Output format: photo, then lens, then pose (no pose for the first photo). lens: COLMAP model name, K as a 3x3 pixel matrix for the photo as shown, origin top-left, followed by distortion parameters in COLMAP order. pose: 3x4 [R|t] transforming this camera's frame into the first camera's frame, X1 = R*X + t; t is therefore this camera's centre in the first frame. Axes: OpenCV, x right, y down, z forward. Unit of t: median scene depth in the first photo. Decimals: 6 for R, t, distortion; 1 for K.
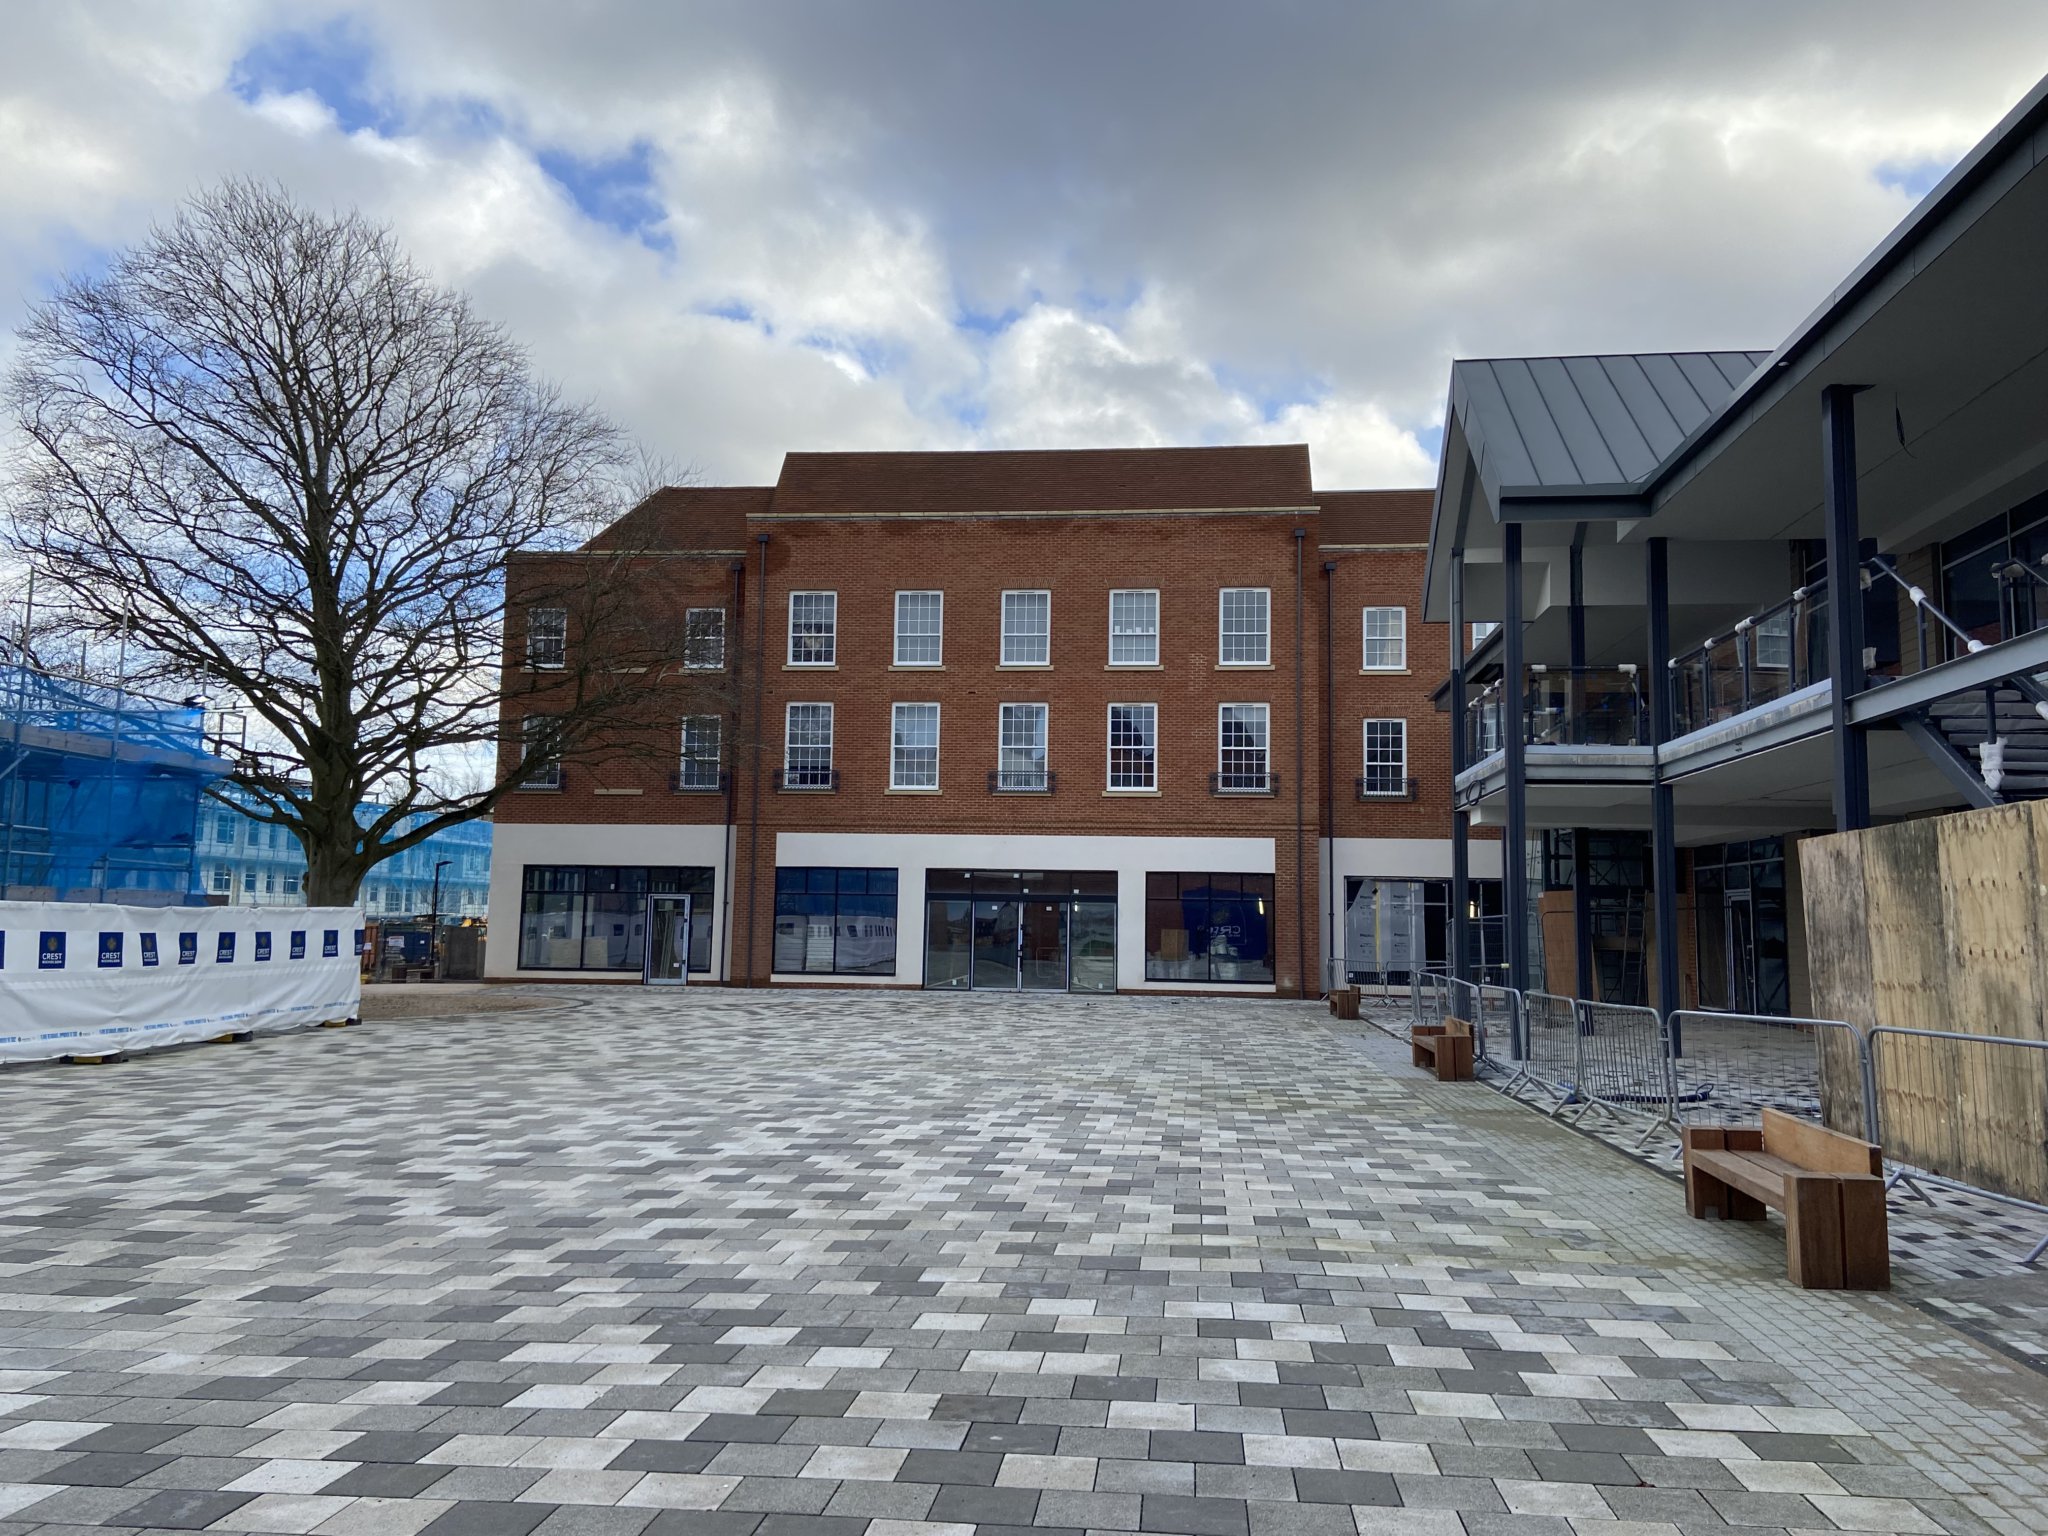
lens RADIAL K [[1529.6, 0, 1024.0], [0, 1529.6, 768.0], [0, 0, 1]] dist [0.002606, 0.001150]
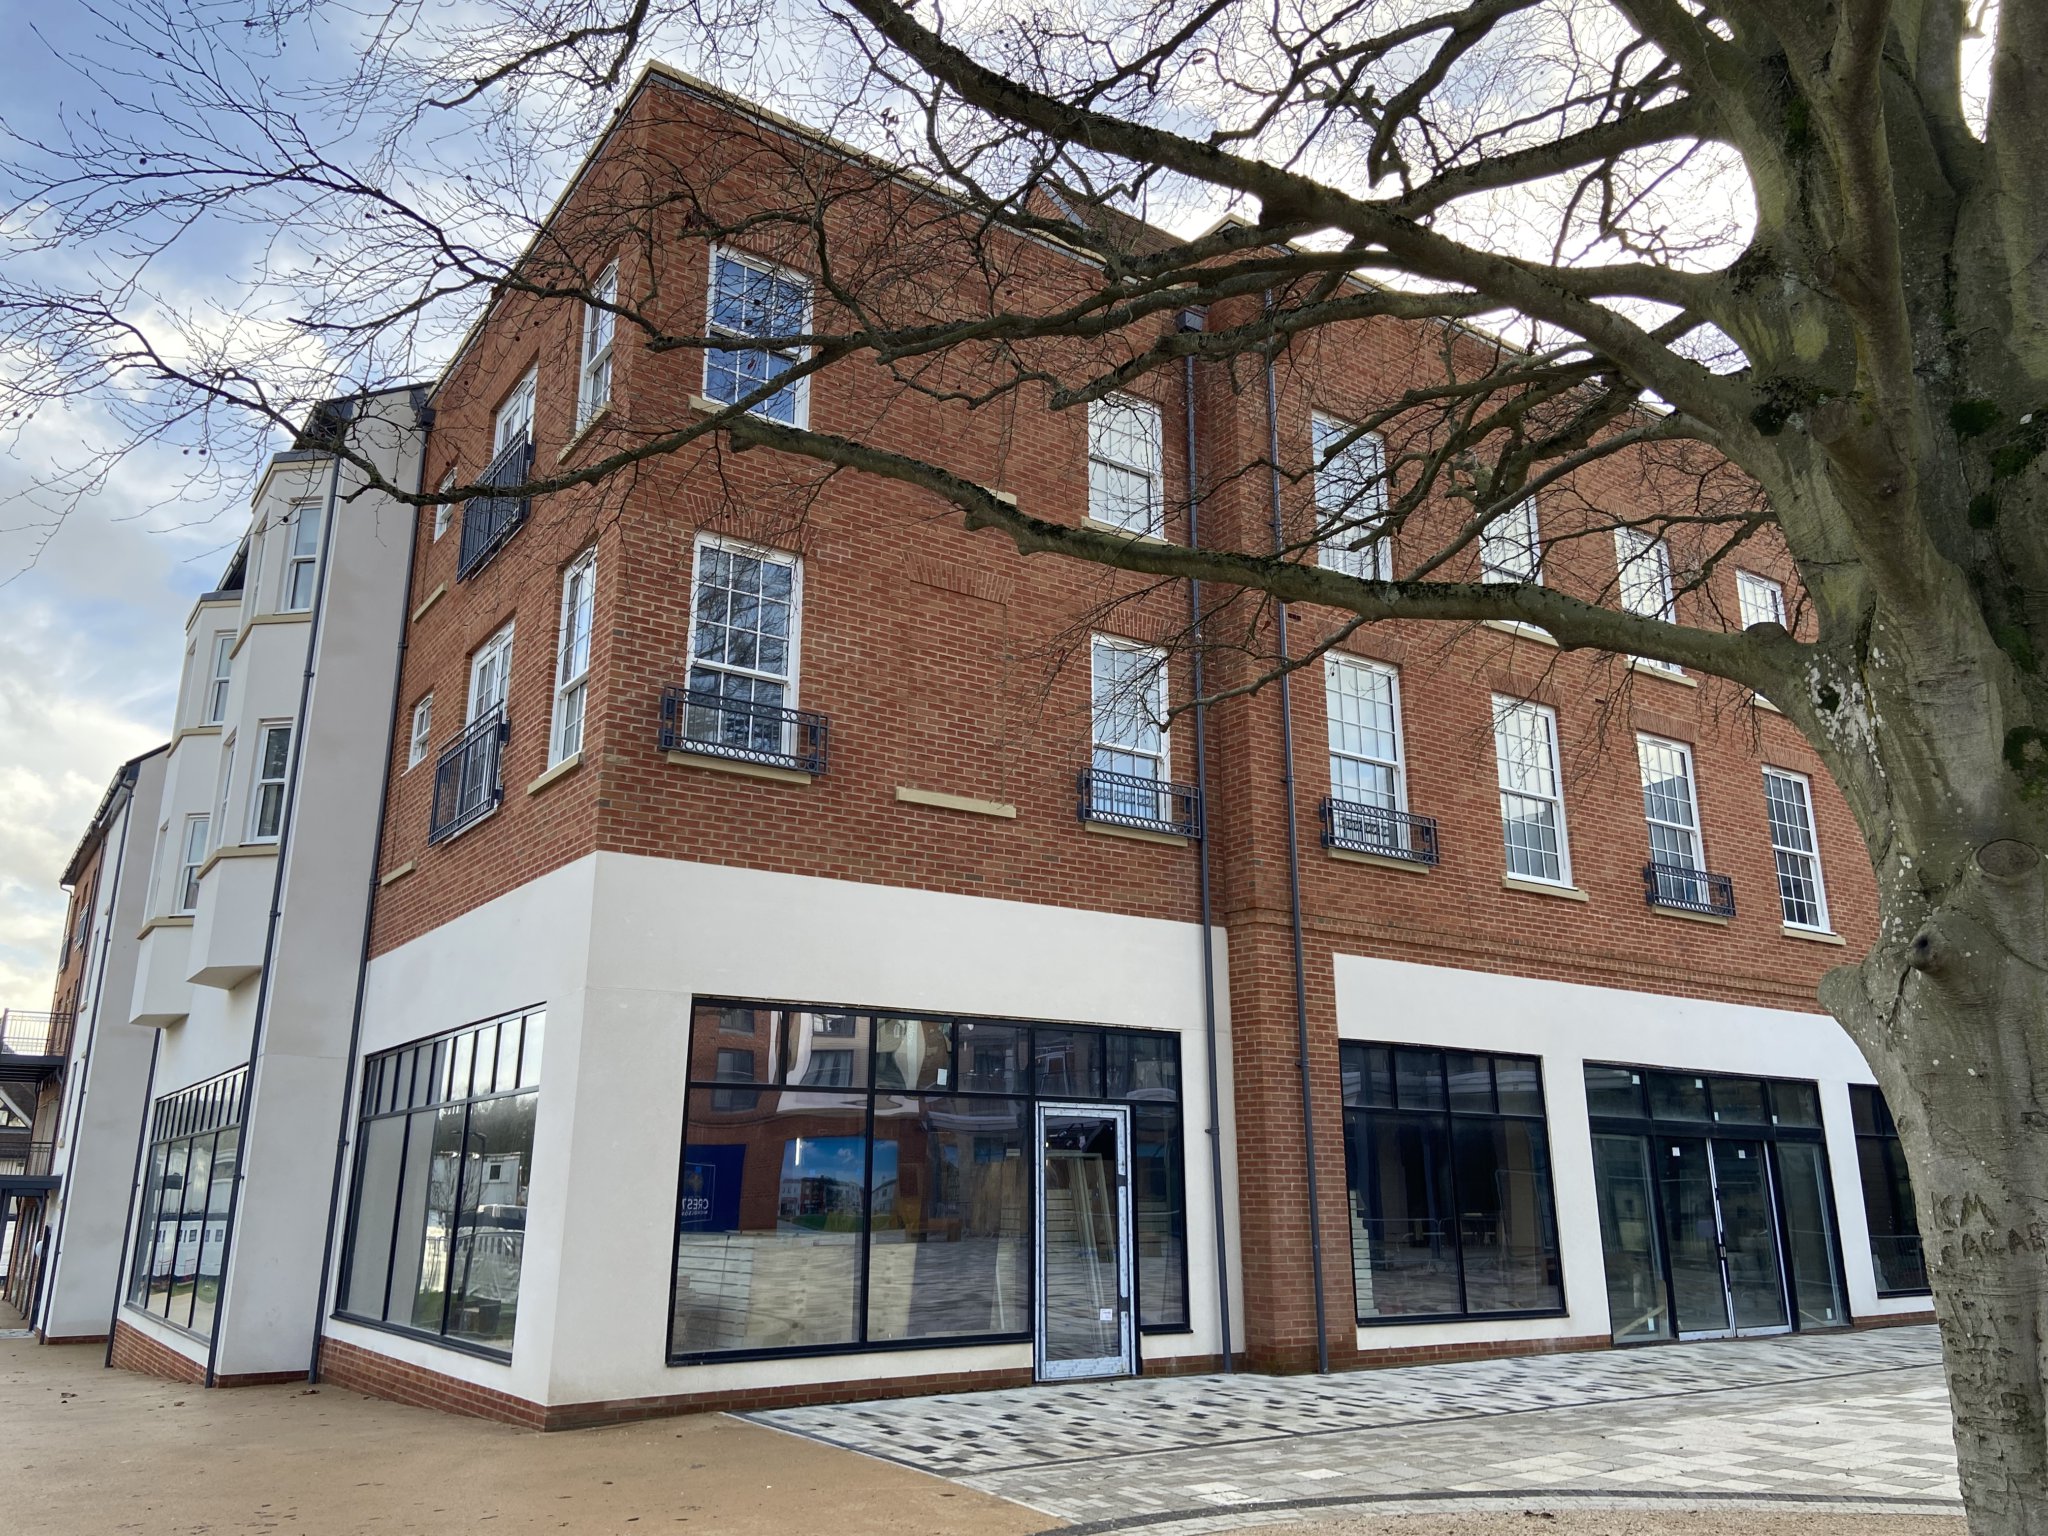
lens RADIAL K [[1557.1, 0, 1024.0], [0, 1557.1, 768.0], [0, 0, 1]] dist [0.105660, 0.000330]
pose [[0.763235, 0.152637, 0.627833, -0.488856], [-0.062723, 0.984609, -0.163126, 0.066424], [-0.643070, 0.085124, 0.761062, 0.731963]]
